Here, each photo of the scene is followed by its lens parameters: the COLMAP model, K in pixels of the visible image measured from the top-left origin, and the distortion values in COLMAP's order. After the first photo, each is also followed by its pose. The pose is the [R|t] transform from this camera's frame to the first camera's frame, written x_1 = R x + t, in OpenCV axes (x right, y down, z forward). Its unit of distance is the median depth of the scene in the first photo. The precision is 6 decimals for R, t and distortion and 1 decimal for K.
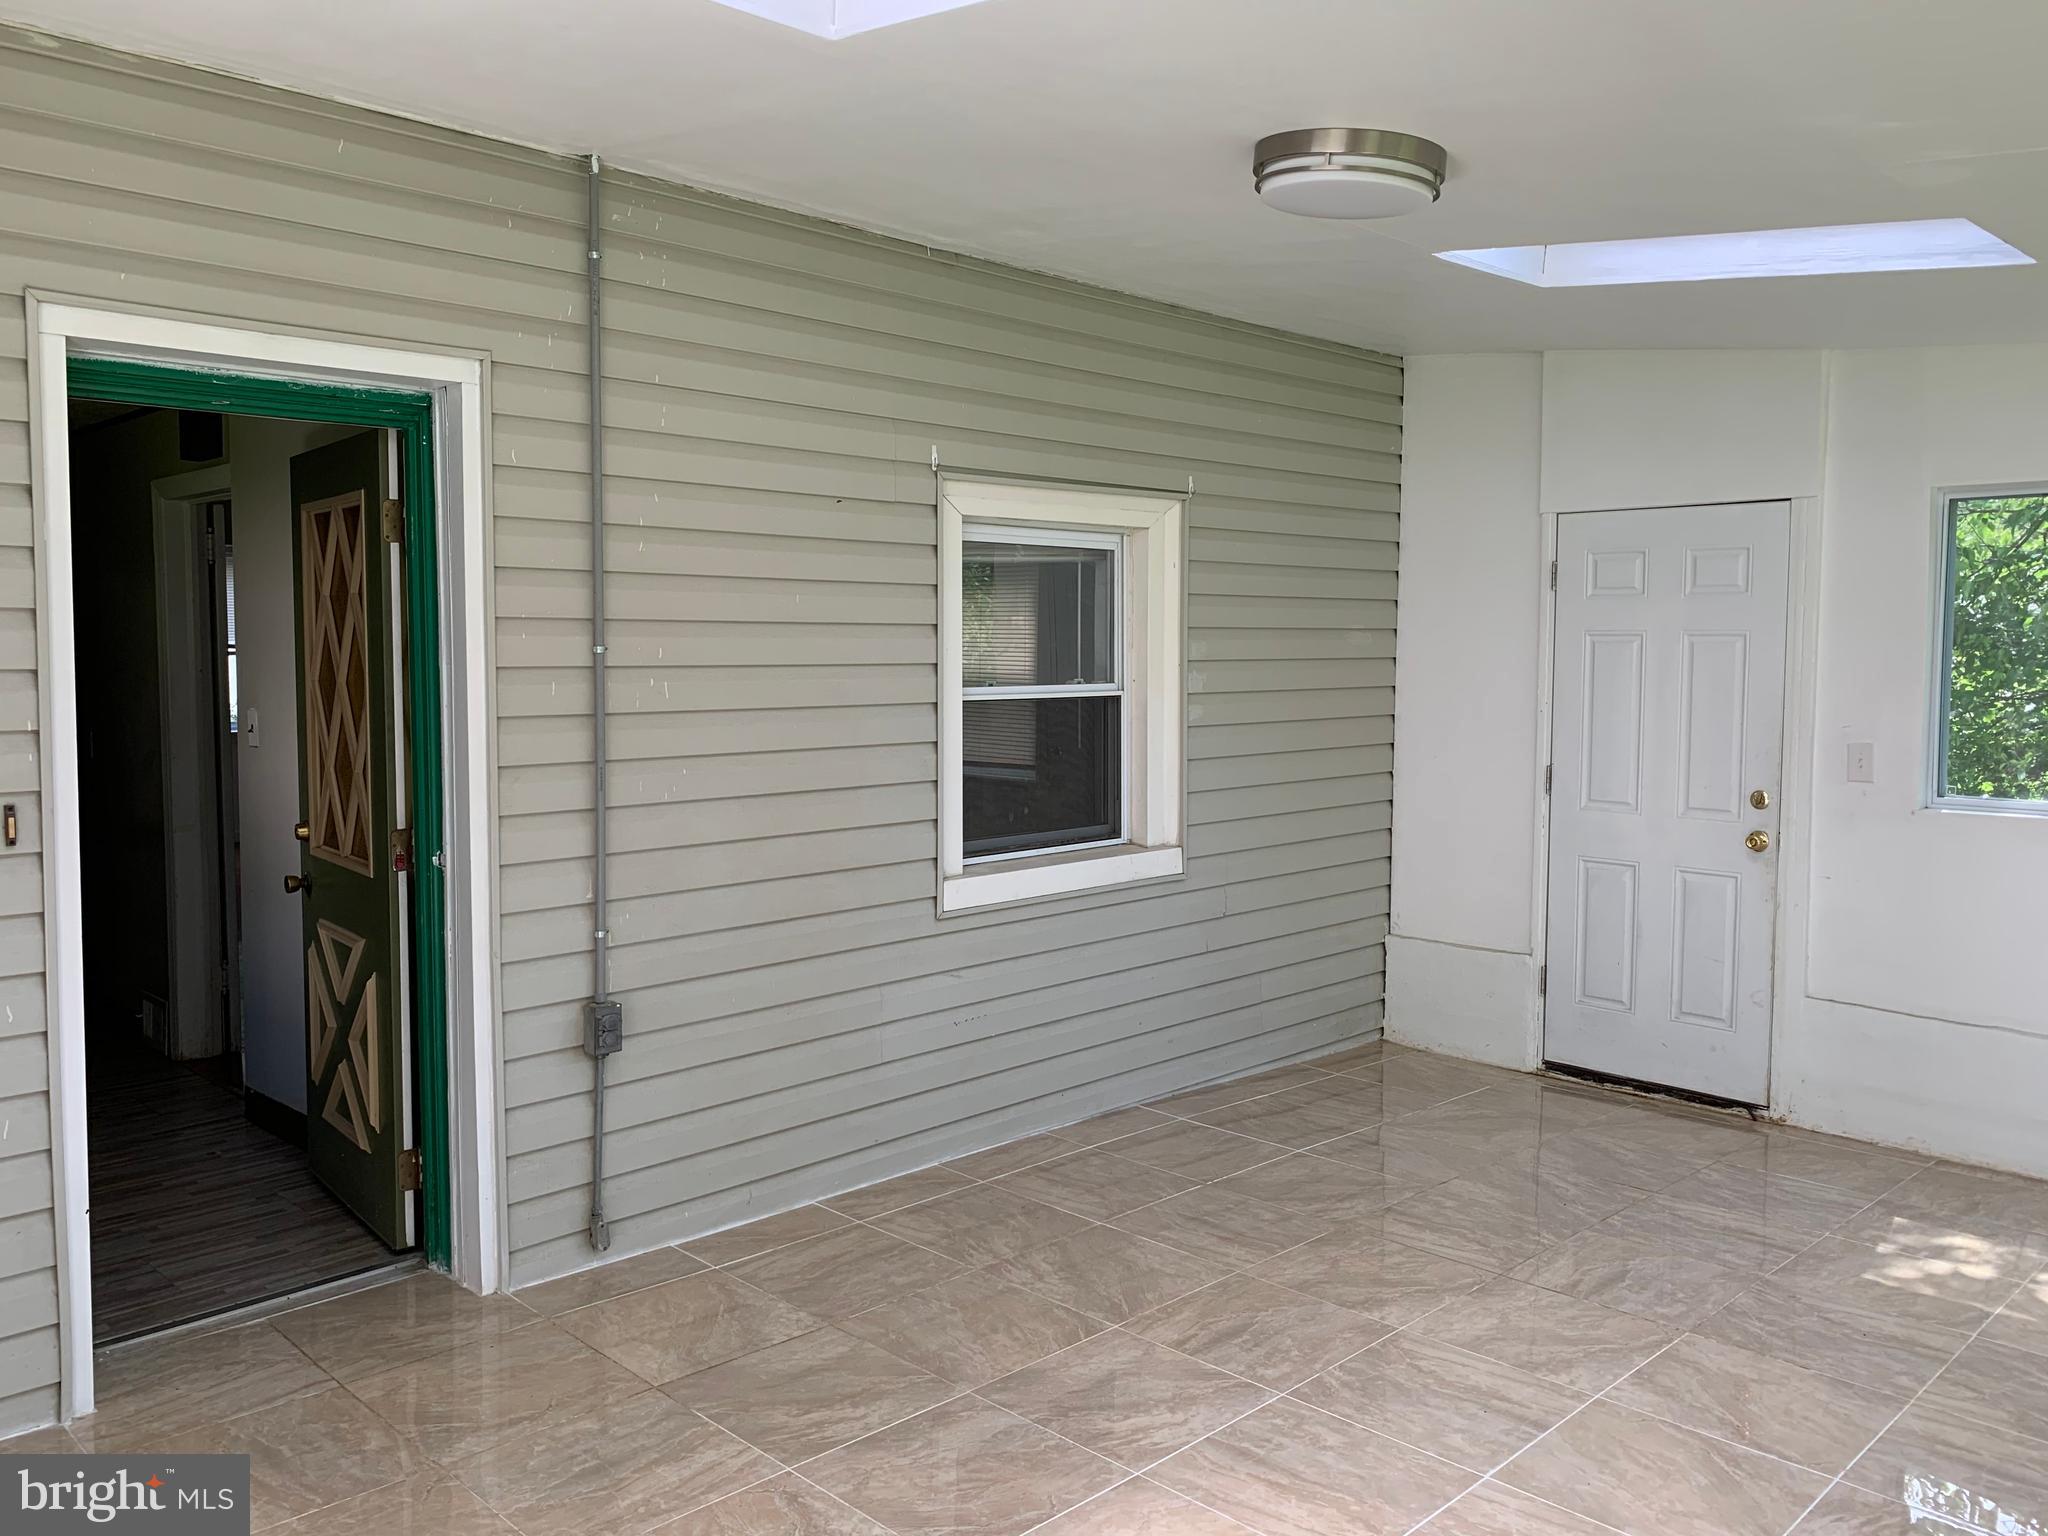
lens RADIAL K [[1572.1, 0, 1021.9], [0, 1572.1, 754.9], [0, 0, 1]] dist [0.005792, -0.006839]
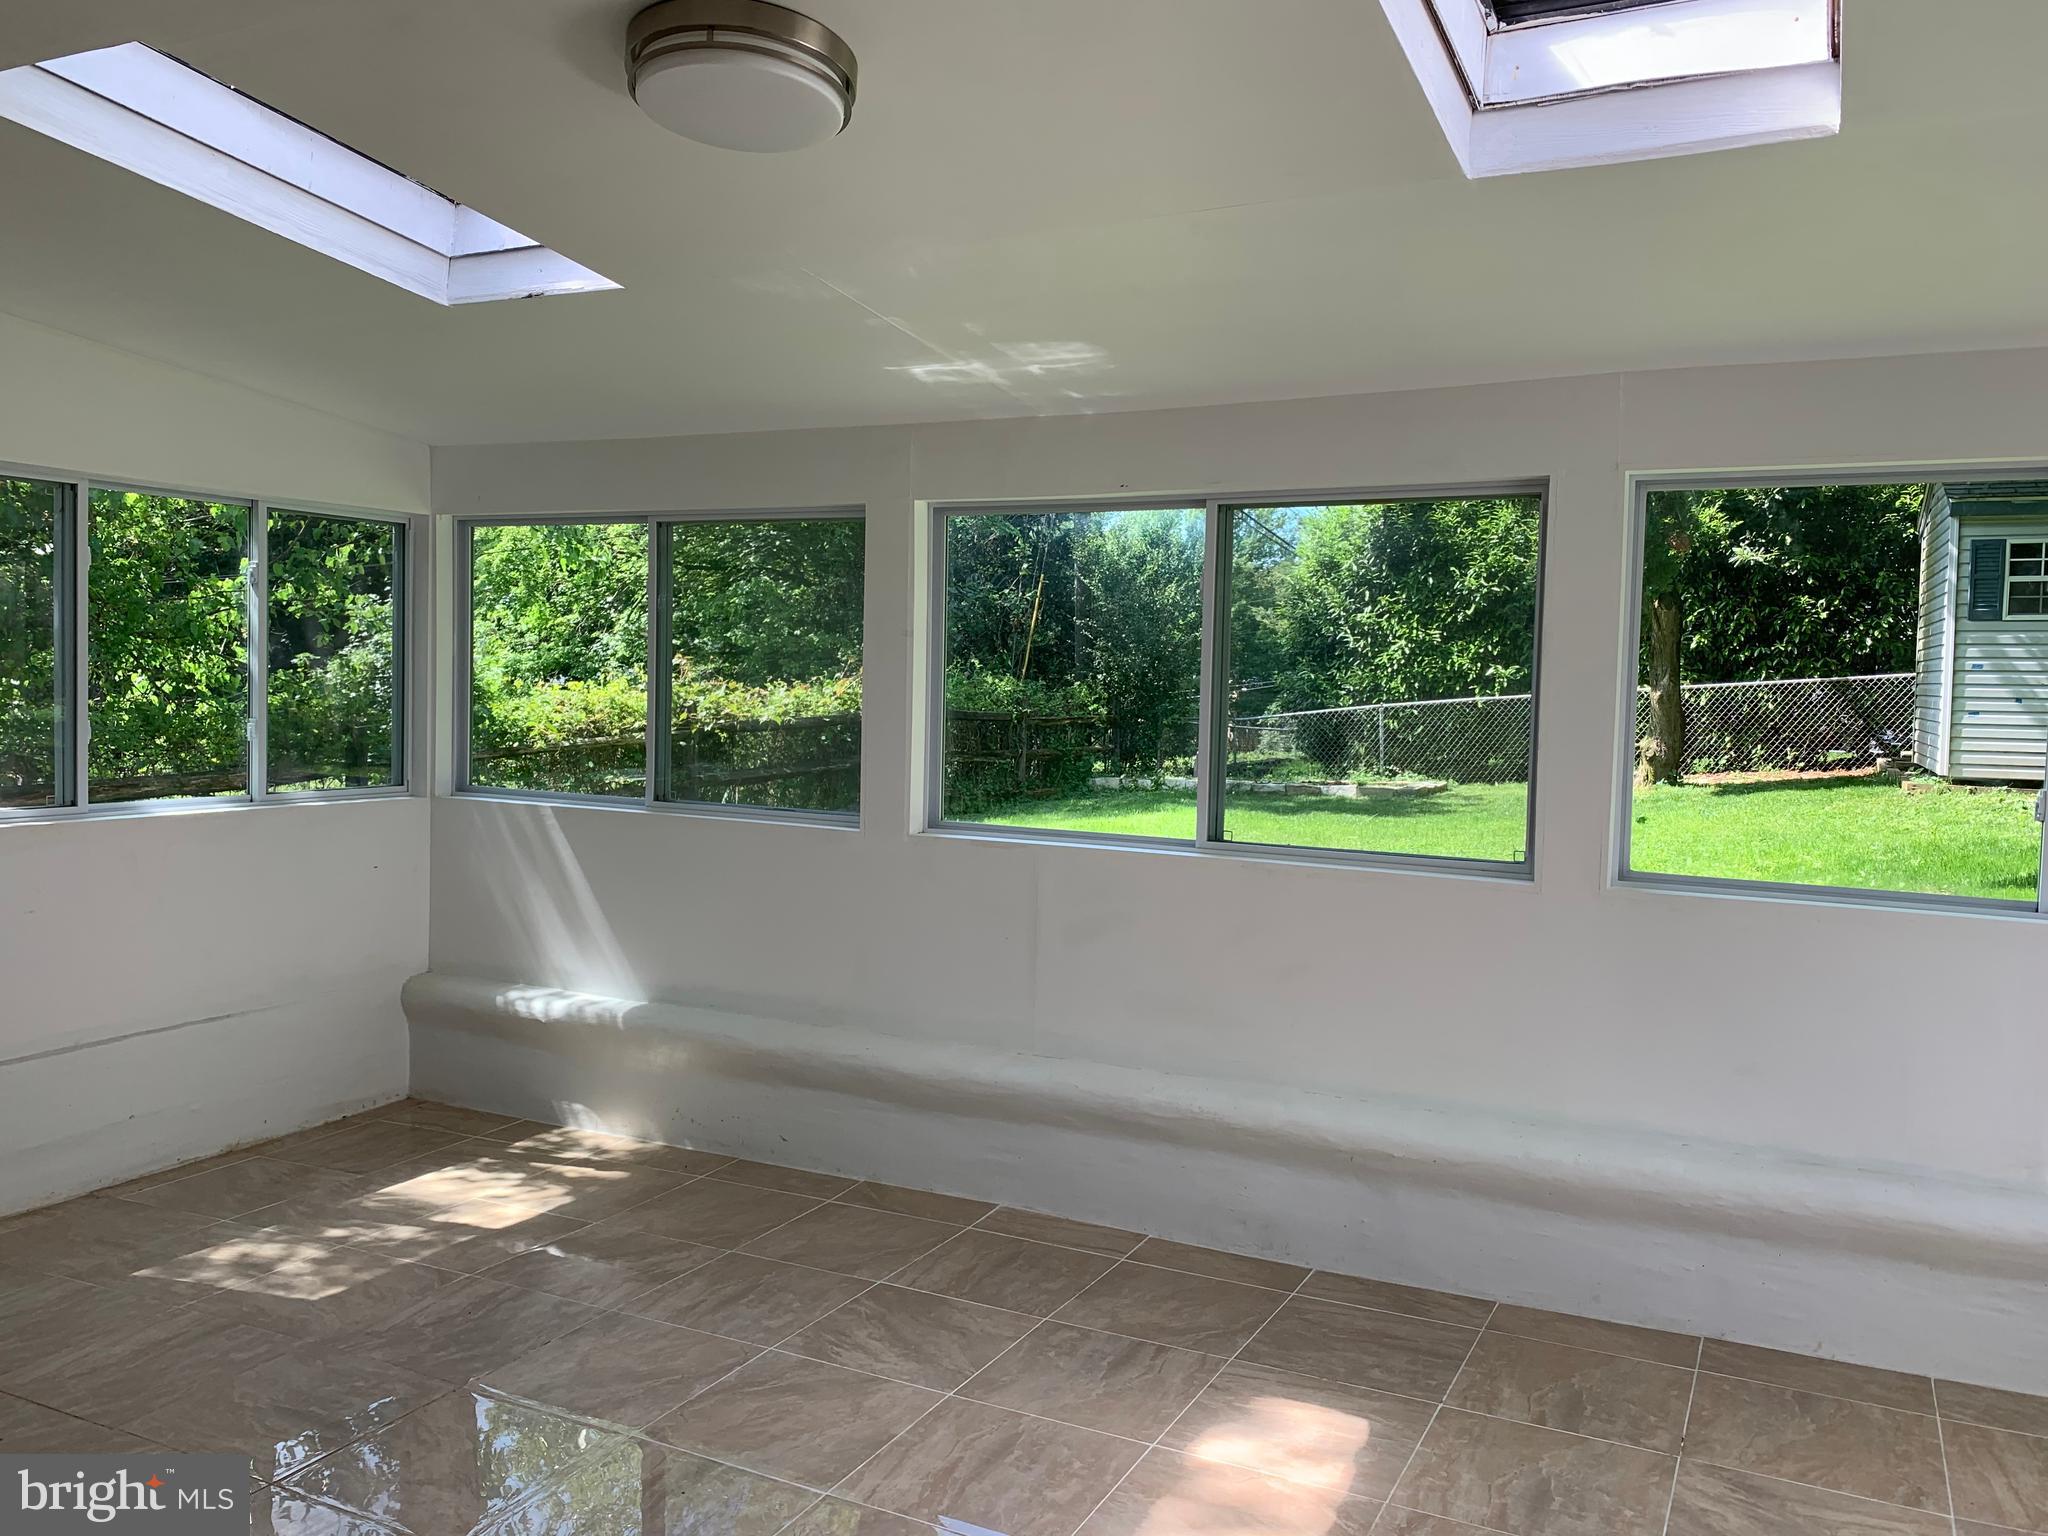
lens RADIAL K [[1572.1, 0, 1021.9], [0, 1572.1, 754.9], [0, 0, 1]] dist [0.005792, -0.006839]
pose [[-0.310229, -0.059018, 0.948828, -0.477328], [0.041055, 0.996308, 0.075394, -0.052605], [-0.949775, 0.062344, -0.306661, 0.849573]]
